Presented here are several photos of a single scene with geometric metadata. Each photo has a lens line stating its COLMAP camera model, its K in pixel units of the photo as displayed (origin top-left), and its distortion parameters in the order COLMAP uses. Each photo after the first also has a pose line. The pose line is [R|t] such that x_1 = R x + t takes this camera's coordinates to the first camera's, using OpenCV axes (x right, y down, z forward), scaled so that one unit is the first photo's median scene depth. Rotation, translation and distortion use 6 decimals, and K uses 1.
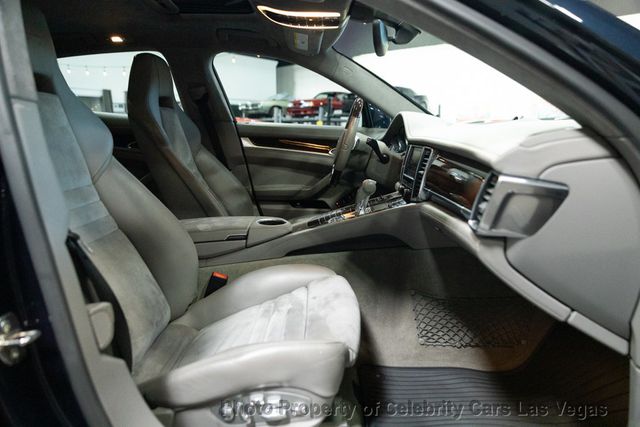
lens RADIAL K [[432.8, 0, 320.0], [0, 432.8, 213.5], [0, 0, 1]] dist [0.011545, -0.004941]
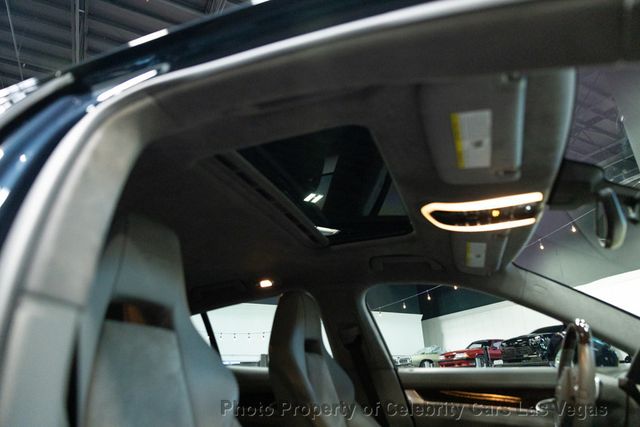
lens RADIAL K [[432.8, 0, 320.0], [0, 432.8, 213.5], [0, 0, 1]] dist [0.011545, -0.004941]
pose [[0.946223, -0.159709, -0.281344, -0.062446], [-0.018831, 0.840986, -0.540729, -0.022485], [0.322966, 0.516948, 0.792753, 0.194991]]
